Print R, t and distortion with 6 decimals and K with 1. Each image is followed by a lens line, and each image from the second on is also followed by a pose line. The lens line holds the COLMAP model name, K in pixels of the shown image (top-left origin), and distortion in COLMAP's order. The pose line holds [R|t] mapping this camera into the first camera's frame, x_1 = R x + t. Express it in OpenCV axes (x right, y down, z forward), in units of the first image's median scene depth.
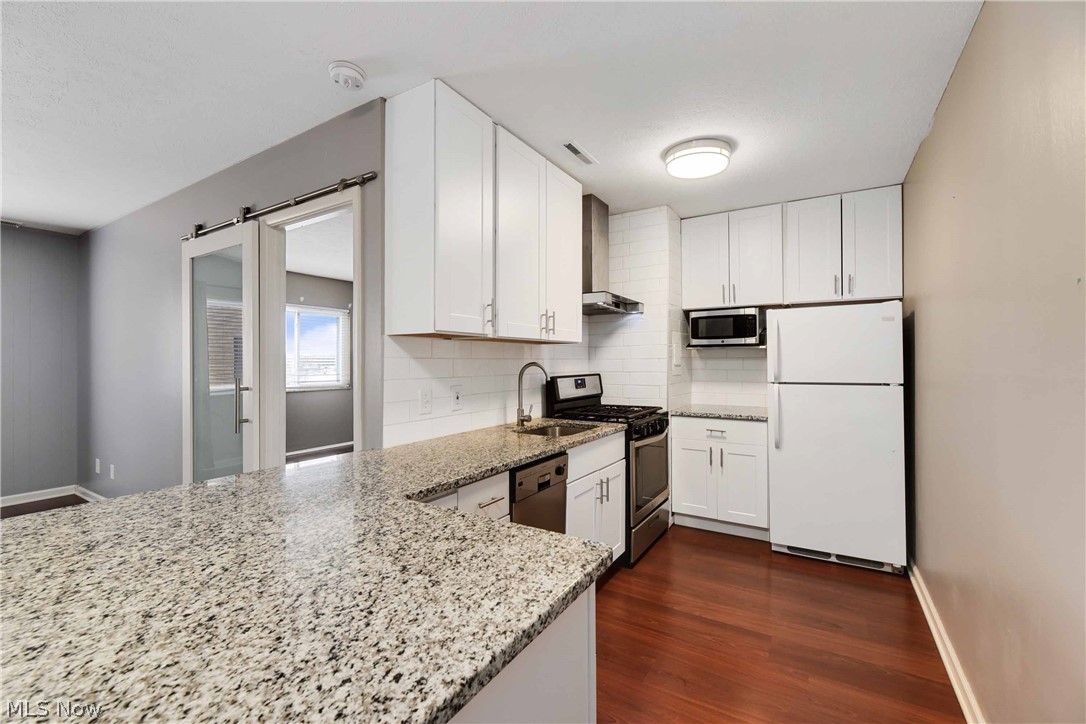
lens RADIAL K [[463.8, 0, 538.1], [0, 463.8, 356.2], [0, 0, 1]] dist [-0.000497, 0.000012]
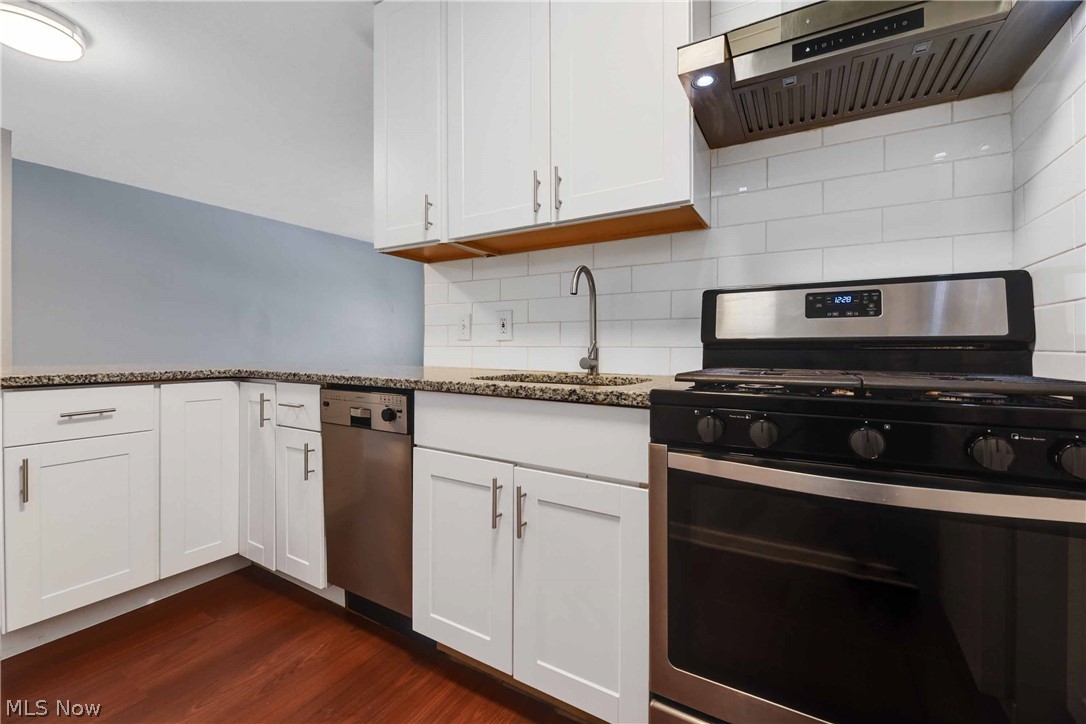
lens RADIAL K [[436.7, 0, 542.7], [0, 436.7, 348.0], [0, 0, 1]] dist [-0.010834, -0.000149]
pose [[0.029653, 0.000891, -0.999560, 0.489796], [0.005720, 0.999983, 0.001061, 0.105068], [0.999544, -0.005749, 0.029647, 0.851278]]
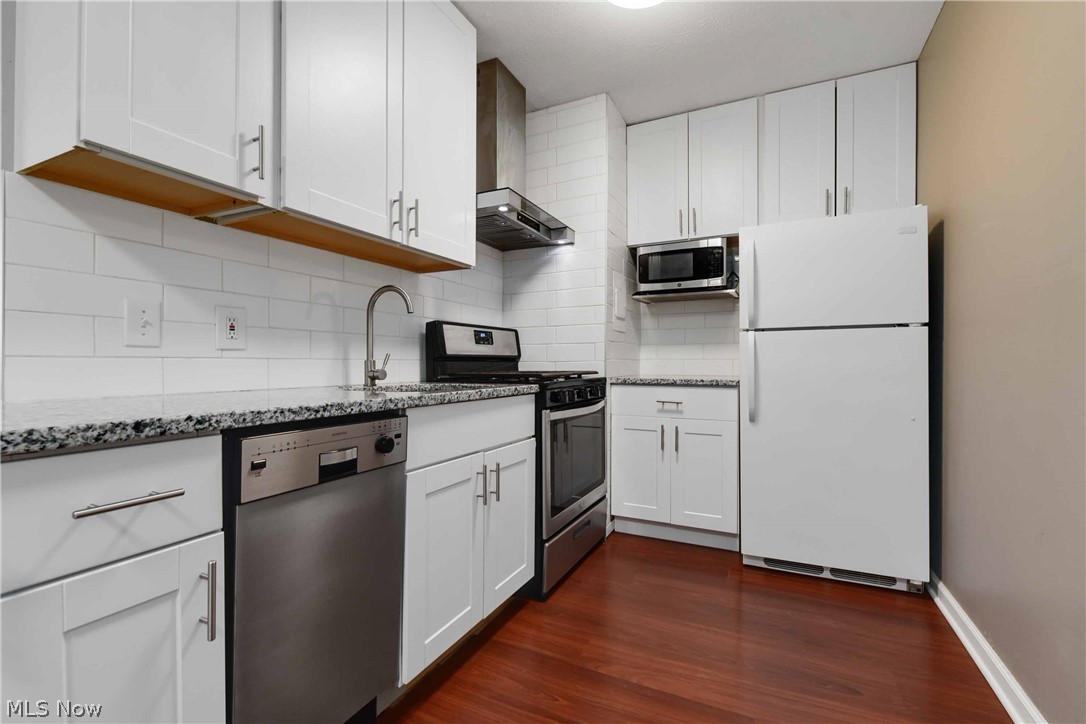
lens RADIAL K [[480.4, 0, 543.0], [0, 480.4, 362.0], [0, 0, 1]] dist [-0.000171, 0.000075]
pose [[0.995078, 0.003077, 0.099044, 0.123223], [-0.003926, 0.999957, 0.008376, 0.101971], [-0.099014, -0.008723, 0.995048, 0.299432]]
